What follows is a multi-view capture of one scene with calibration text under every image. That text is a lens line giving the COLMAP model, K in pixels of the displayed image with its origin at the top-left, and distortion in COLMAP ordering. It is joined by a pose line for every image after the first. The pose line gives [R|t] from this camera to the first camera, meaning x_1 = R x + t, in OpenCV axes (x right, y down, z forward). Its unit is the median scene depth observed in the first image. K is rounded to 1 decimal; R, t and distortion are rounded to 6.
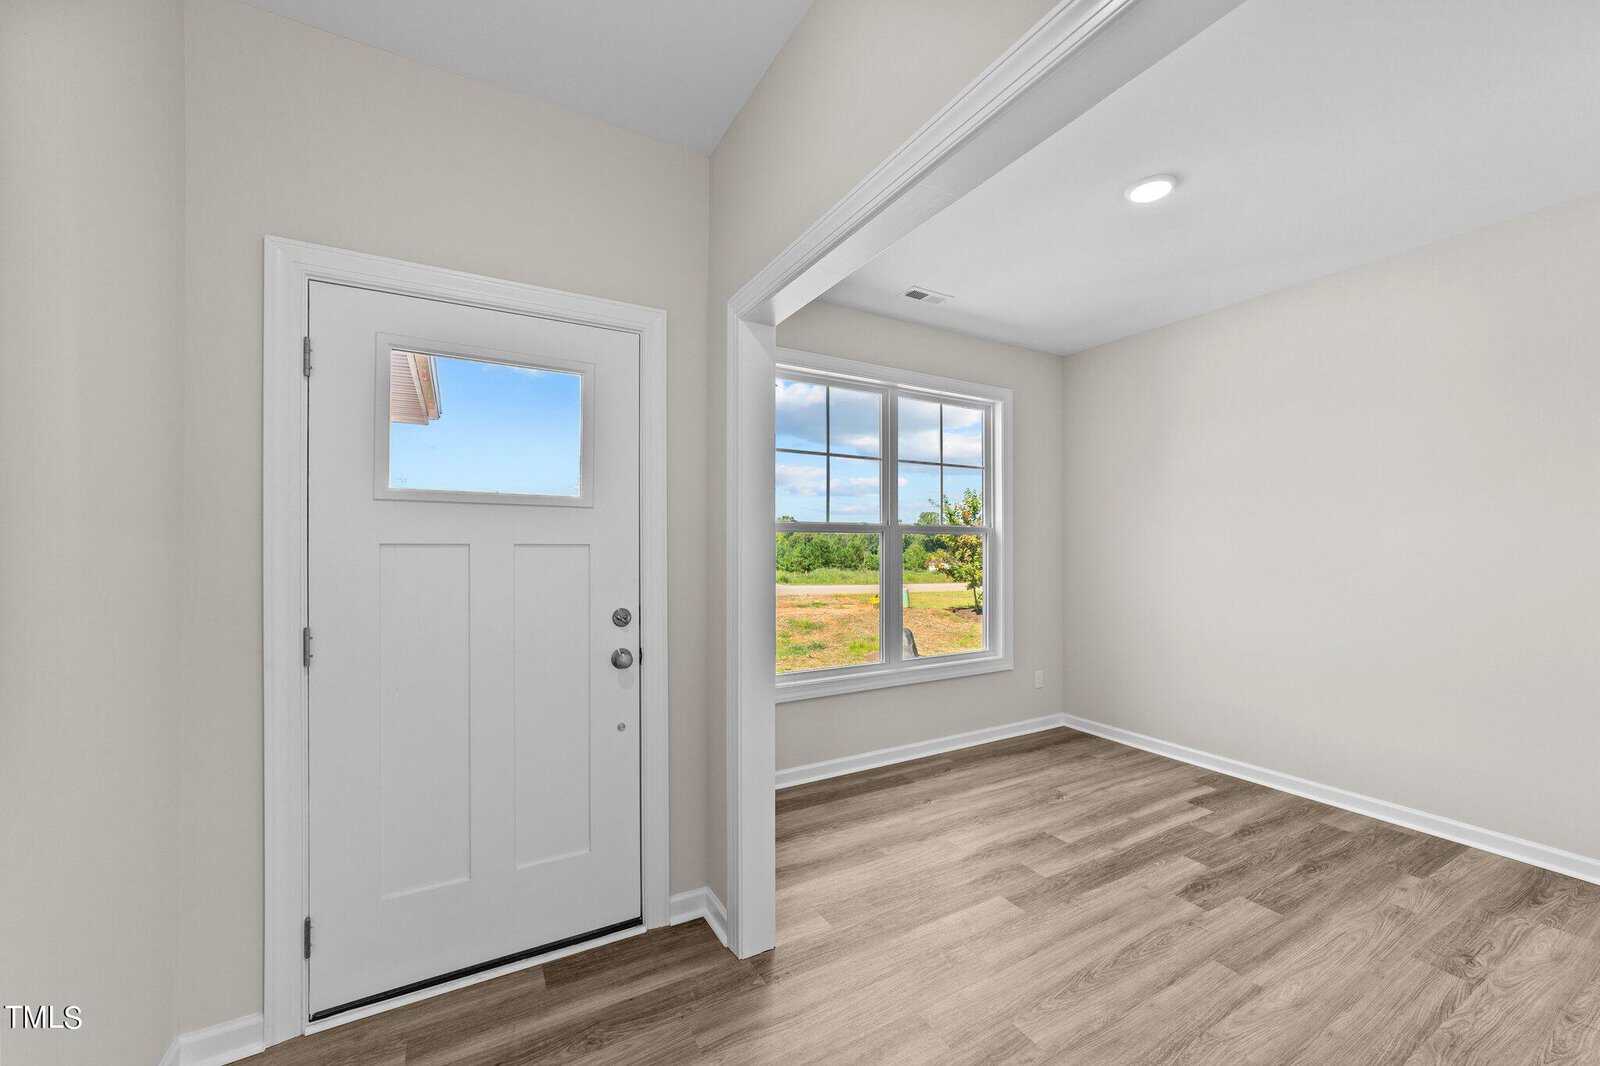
lens RADIAL K [[612.5, 0, 804.2], [0, 612.5, 544.7], [0, 0, 1]] dist [-0.013771, 0.004332]
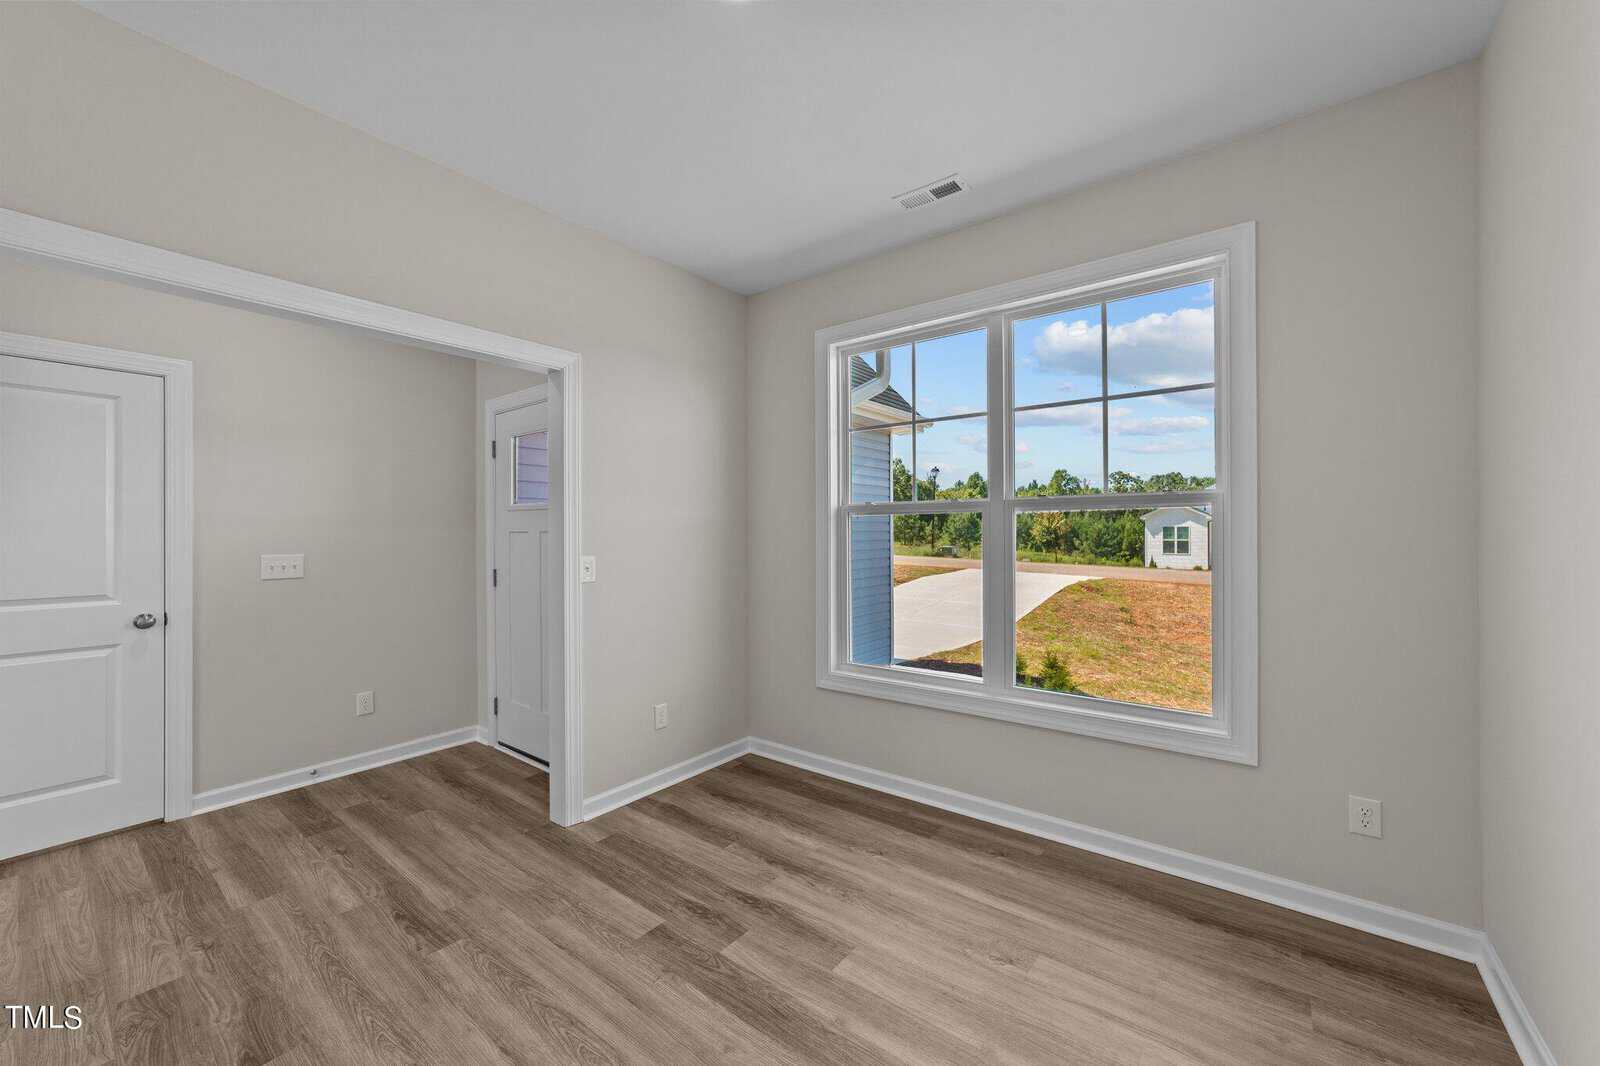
lens RADIAL K [[612.5, 0, 806.4], [0, 612.5, 529.0], [0, 0, 1]] dist [-0.013771, 0.004332]
pose [[0.391191, -0.002511, -0.920306, 0.820161], [0.010742, 0.999941, 0.001838, -0.000643], [0.920247, -0.010605, 0.391195, 0.563714]]
